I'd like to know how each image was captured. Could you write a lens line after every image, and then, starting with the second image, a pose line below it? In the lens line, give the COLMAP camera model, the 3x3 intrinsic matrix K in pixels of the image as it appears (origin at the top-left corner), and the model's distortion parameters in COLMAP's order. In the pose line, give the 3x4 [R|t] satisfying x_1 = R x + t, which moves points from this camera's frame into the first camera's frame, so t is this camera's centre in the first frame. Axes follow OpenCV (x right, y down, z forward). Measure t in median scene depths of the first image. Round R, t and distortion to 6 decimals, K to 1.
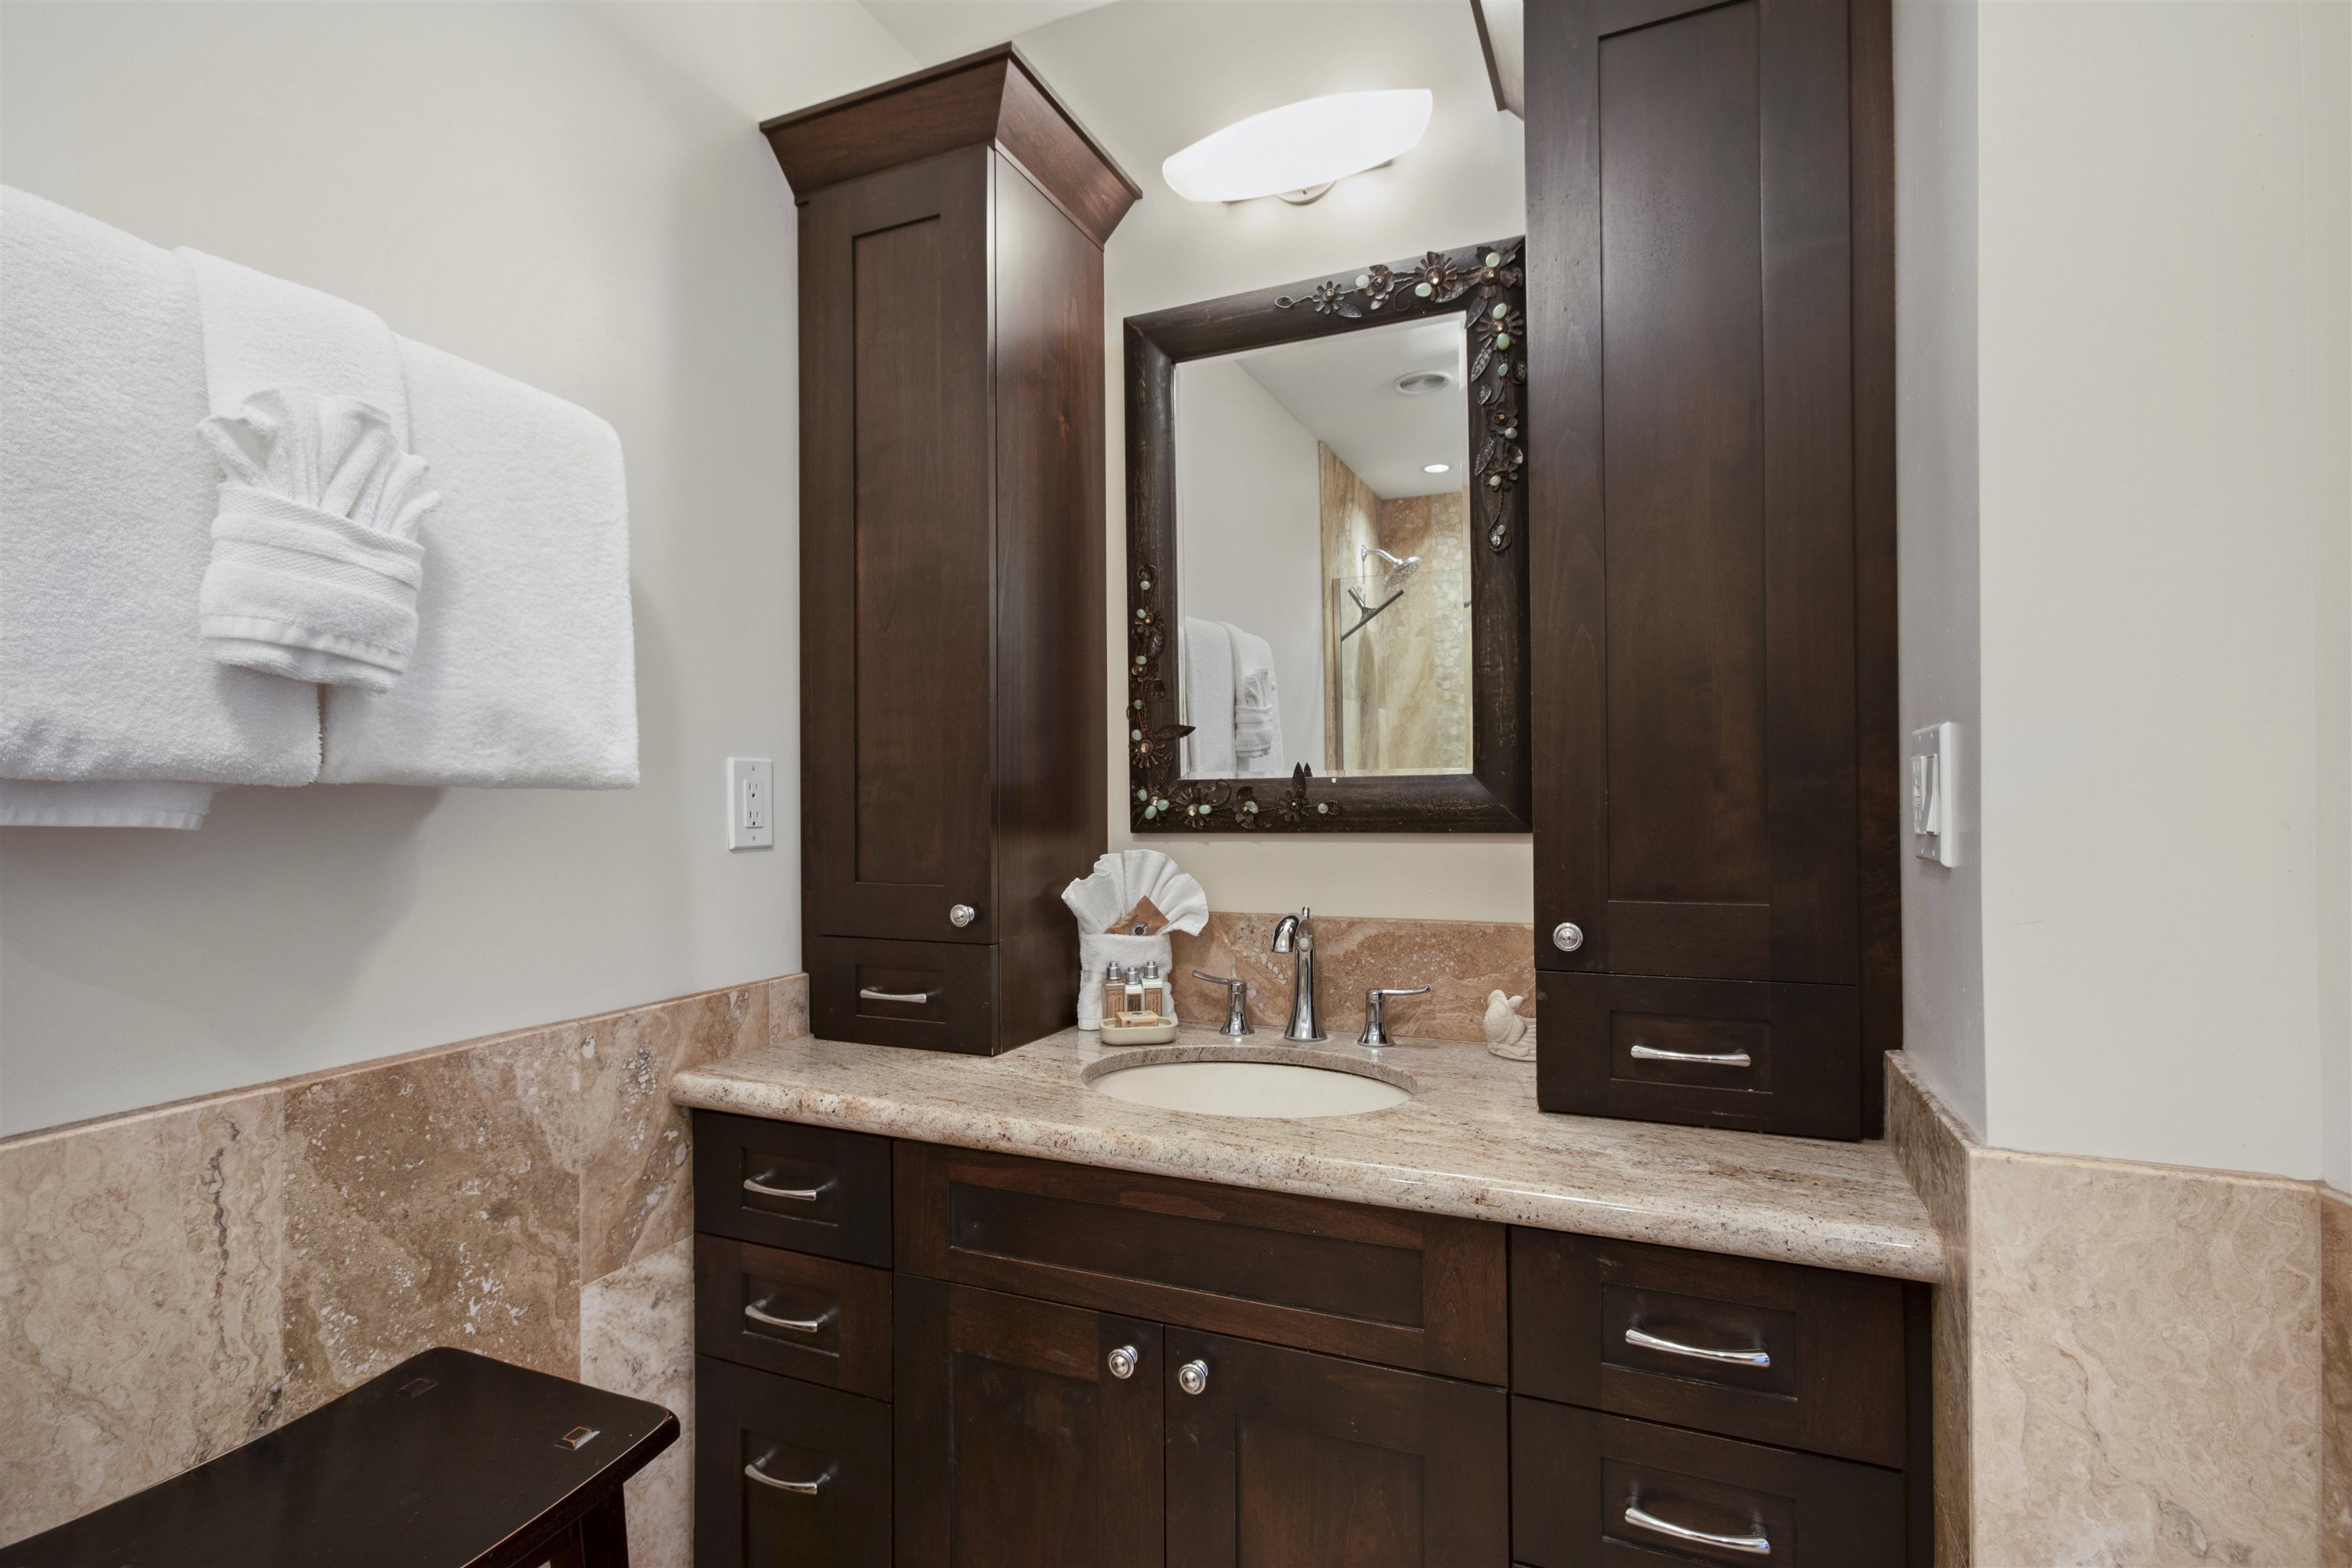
lens RADIAL K [[1136.3, 0, 1175.9], [0, 1136.3, 787.7], [0, 0, 1]] dist [0.000666, 0.003220]
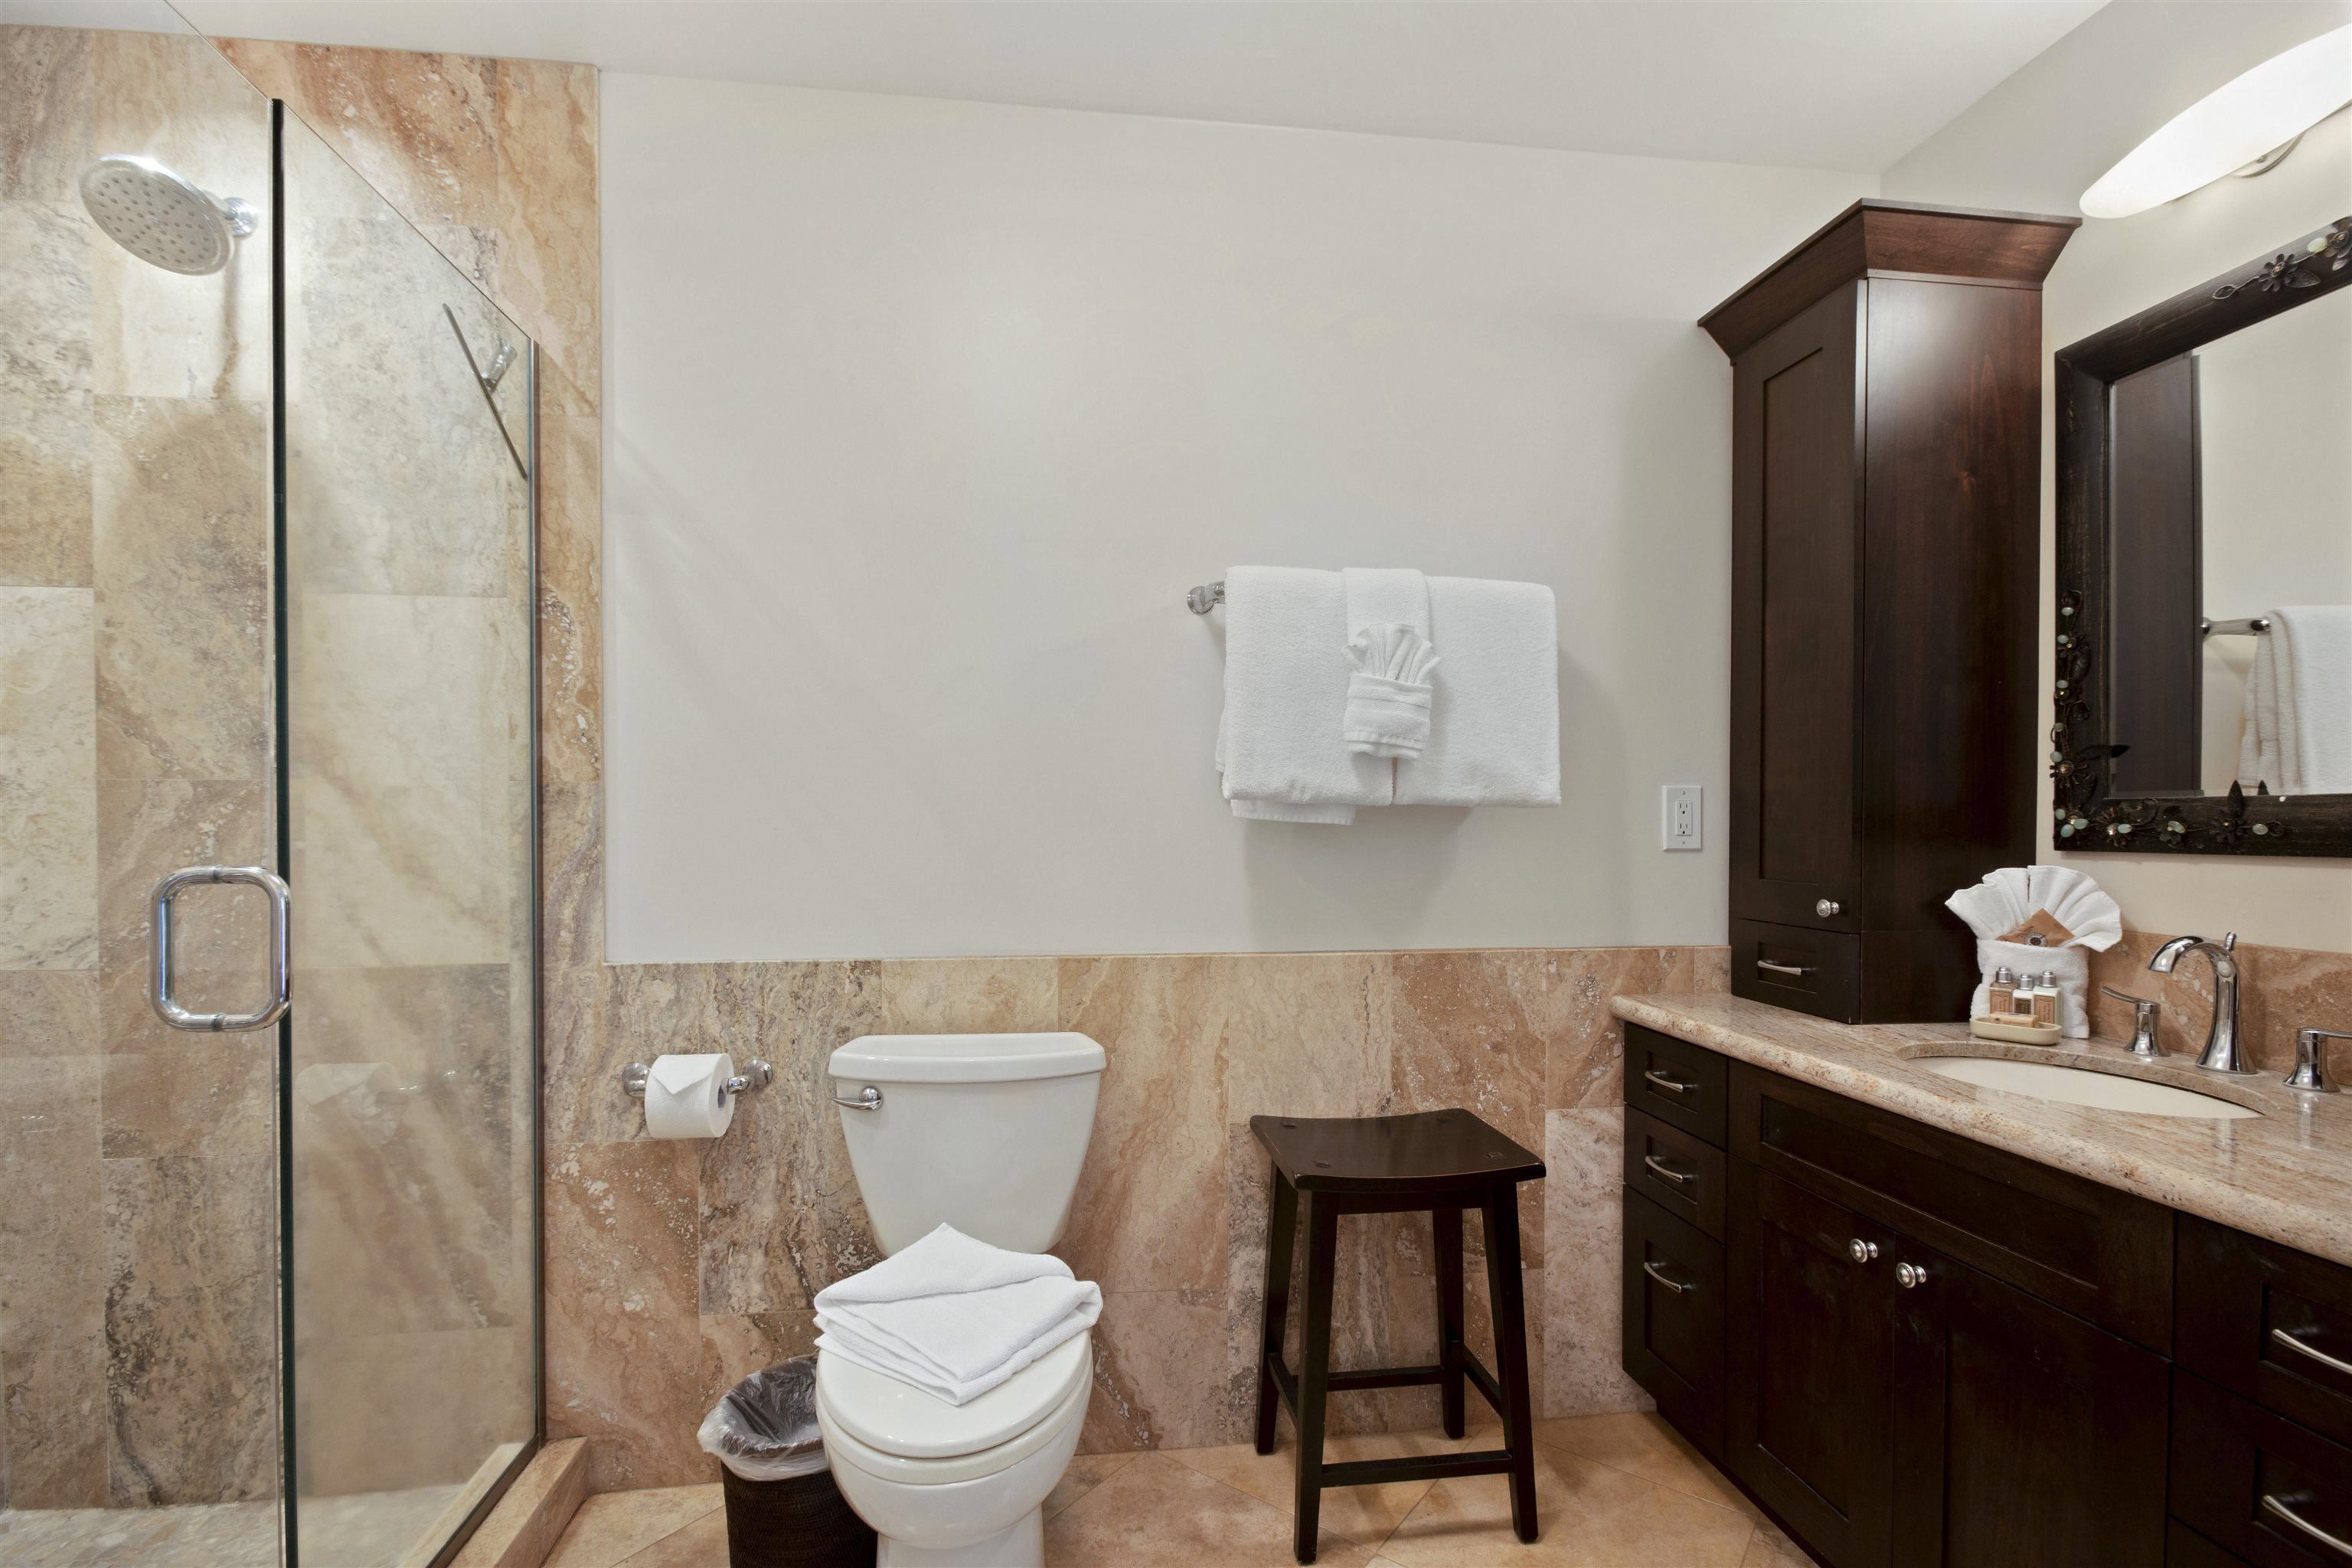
lens RADIAL K [[1136.3, 0, 1177.4], [0, 1136.3, 804.7], [0, 0, 1]] dist [0.000666, 0.003220]
pose [[0.523296, -0.001540, -0.852150, 0.584506], [-0.000287, 0.999998, -0.001983, 0.000412], [0.852151, 0.001283, 0.523294, -0.308549]]
